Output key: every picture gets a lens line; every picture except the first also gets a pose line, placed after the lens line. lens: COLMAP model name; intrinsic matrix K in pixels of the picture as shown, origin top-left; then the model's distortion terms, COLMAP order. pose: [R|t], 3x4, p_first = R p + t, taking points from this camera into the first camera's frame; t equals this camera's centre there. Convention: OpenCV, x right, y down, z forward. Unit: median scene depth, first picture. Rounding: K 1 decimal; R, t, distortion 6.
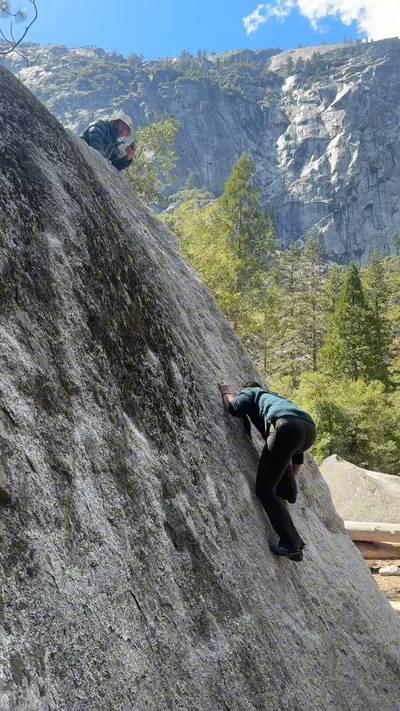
lens RADIAL K [[603.5, 0, 200.0], [0, 603.5, 355.5], [0, 0, 1]] dist [0.144569, -0.252025]
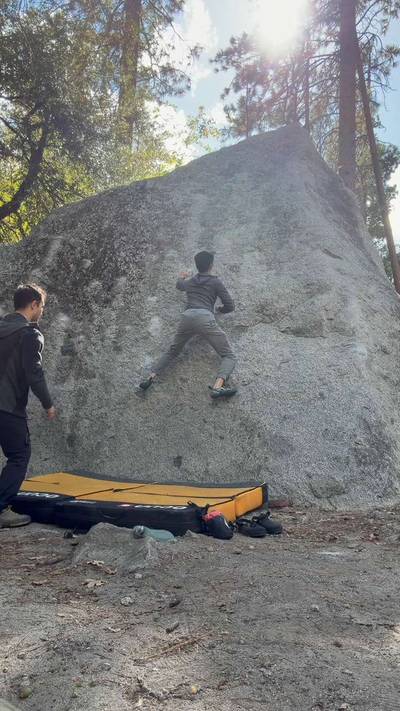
lens RADIAL K [[487.6, 0, 198.7], [0, 487.6, 368.3], [0, 0, 1]] dist [0.009056, 0.000786]
pose [[0.064761, -0.145392, -0.987252, 1.903744], [0.246586, 0.960980, -0.125347, 0.703129], [0.966955, -0.235325, 0.098086, 1.193324]]
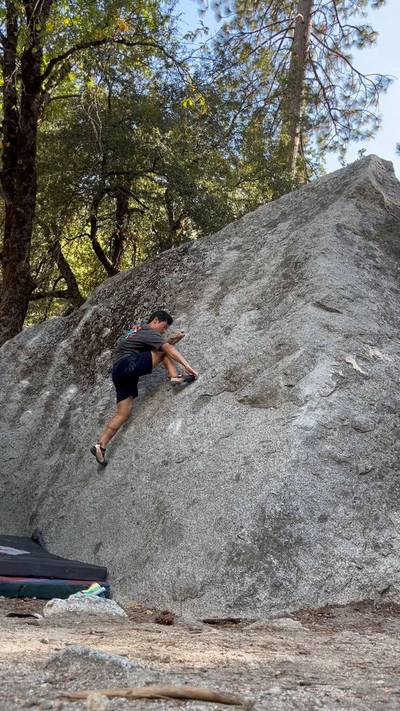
lens RADIAL K [[617.9, 0, 199.7], [0, 617.9, 368.2], [0, 0, 1]] dist [0.103485, -0.143019]
pose [[-0.333783, -0.315166, -0.888403, 1.900483], [0.113770, 0.922094, -0.369863, 0.980409], [0.935759, -0.224527, -0.271923, 2.031263]]
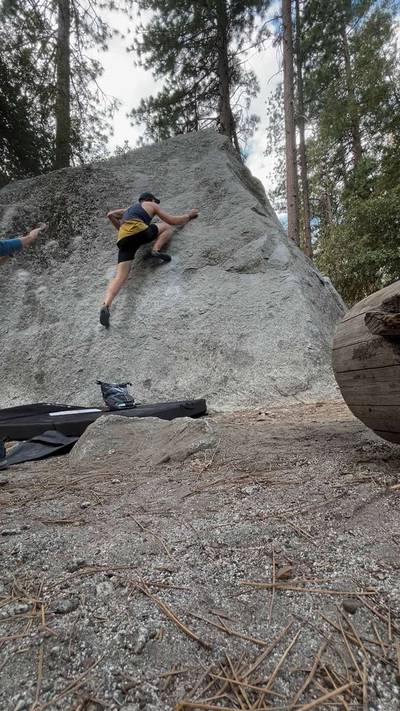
lens RADIAL K [[330.1, 0, 200.9], [0, 330.1, 360.0], [0, 0, 1]] dist [-0.001024, -0.000068]
pose [[0.275179, -0.134802, -0.951895, 1.491415], [0.321876, 0.945898, -0.040903, 0.802809], [0.905910, -0.295137, 0.303681, 1.058859]]
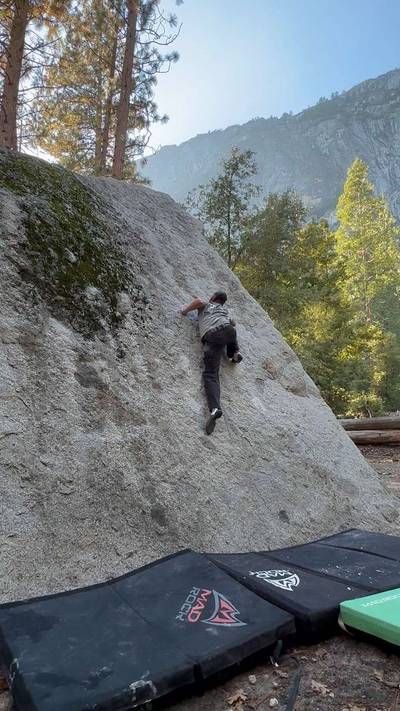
lens RADIAL K [[412.5, 0, 202.4], [0, 412.5, 358.4], [0, 0, 1]] dist [0.001469, -0.002089]
pose [[0.913837, -0.131929, -0.384053, 0.676352], [0.157417, 0.986892, 0.035551, 0.216265], [0.374329, -0.092945, 0.922626, 0.003081]]
